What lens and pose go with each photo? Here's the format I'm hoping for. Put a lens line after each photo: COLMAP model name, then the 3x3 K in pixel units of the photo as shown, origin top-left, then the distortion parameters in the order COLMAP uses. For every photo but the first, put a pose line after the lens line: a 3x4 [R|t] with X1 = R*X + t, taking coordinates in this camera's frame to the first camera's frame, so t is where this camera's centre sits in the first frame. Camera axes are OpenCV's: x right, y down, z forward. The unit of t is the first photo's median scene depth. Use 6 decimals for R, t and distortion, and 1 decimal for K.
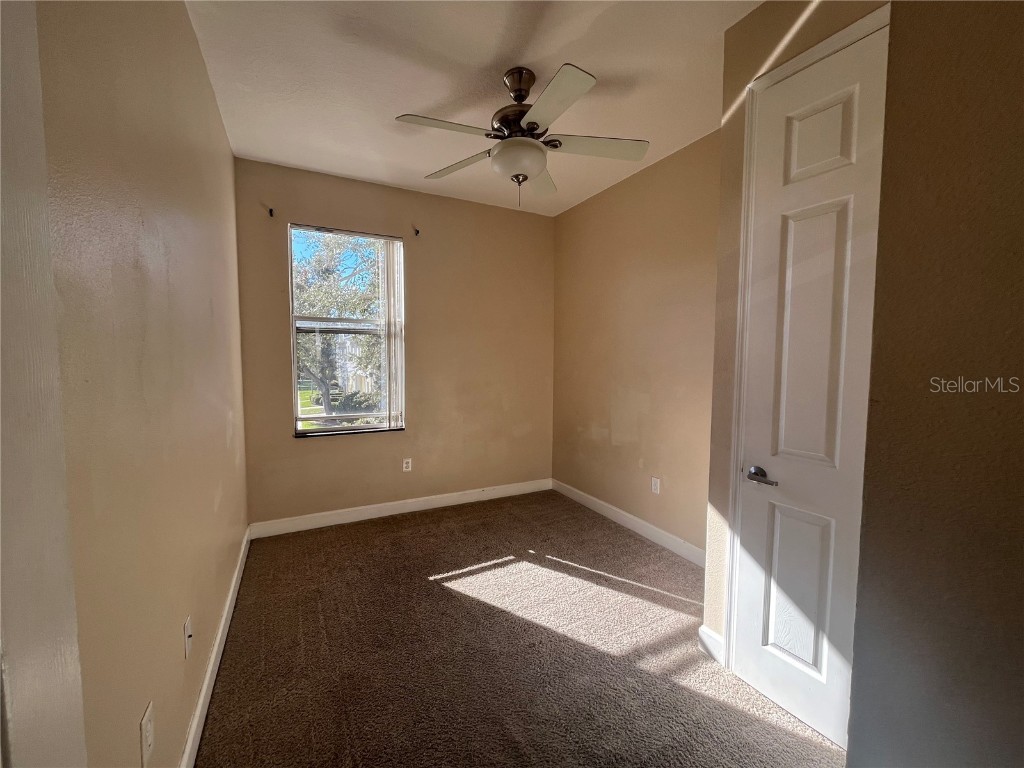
lens RADIAL K [[410.9, 0, 512.0], [0, 410.9, 384.0], [0, 0, 1]] dist [-0.000706, -0.000149]
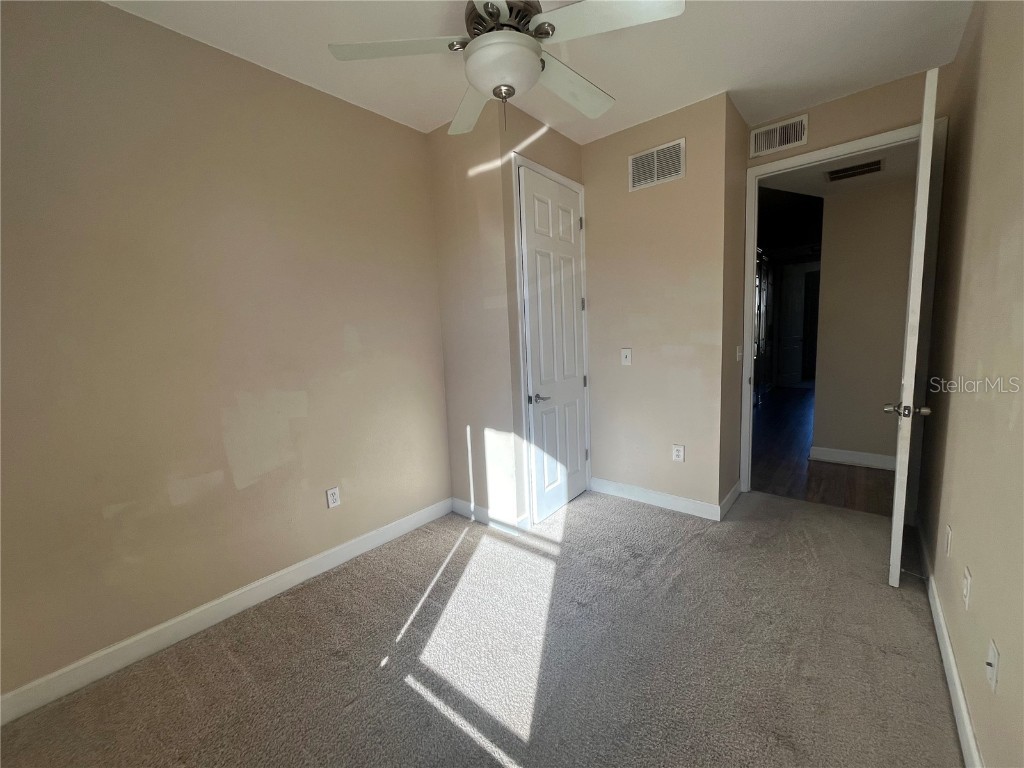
lens RADIAL K [[410.9, 0, 512.0], [0, 410.9, 384.0], [0, 0, 1]] dist [-0.000706, -0.000149]
pose [[-0.377461, -0.105121, 0.920039, -0.647183], [0.105302, 0.982219, 0.155428, -0.081439], [-0.920019, 0.155550, -0.359680, 1.184730]]
